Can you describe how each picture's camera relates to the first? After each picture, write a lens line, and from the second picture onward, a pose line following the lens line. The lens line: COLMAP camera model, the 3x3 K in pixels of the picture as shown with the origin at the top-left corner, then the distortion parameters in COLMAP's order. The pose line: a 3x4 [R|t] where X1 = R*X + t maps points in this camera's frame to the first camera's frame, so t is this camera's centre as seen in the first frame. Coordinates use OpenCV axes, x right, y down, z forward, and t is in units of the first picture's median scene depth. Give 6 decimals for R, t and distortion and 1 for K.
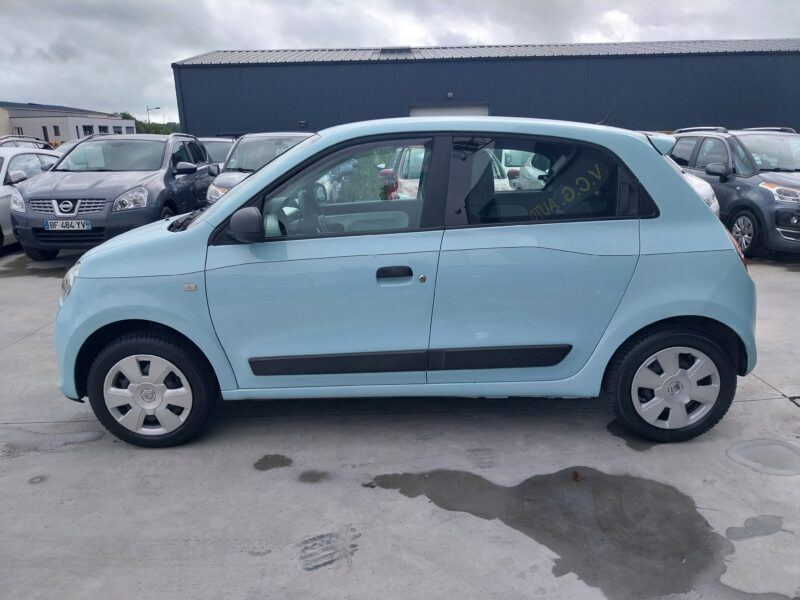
lens RADIAL K [[609.7, 0, 386.8], [0, 609.7, 302.0], [0, 0, 1]] dist [0.004805, -0.000627]
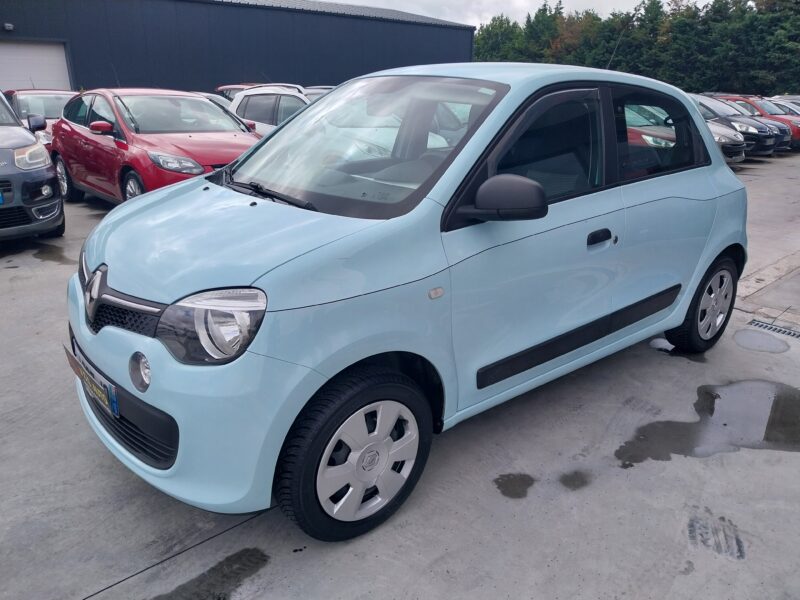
lens RADIAL K [[620.7, 0, 373.2], [0, 620.7, 300.9], [0, 0, 1]] dist [-0.009494, -0.012812]
pose [[0.771989, -0.184237, 0.608350, -0.856066], [0.158009, 0.982654, 0.097083, -0.099965], [-0.615683, 0.021178, 0.787709, 0.485485]]
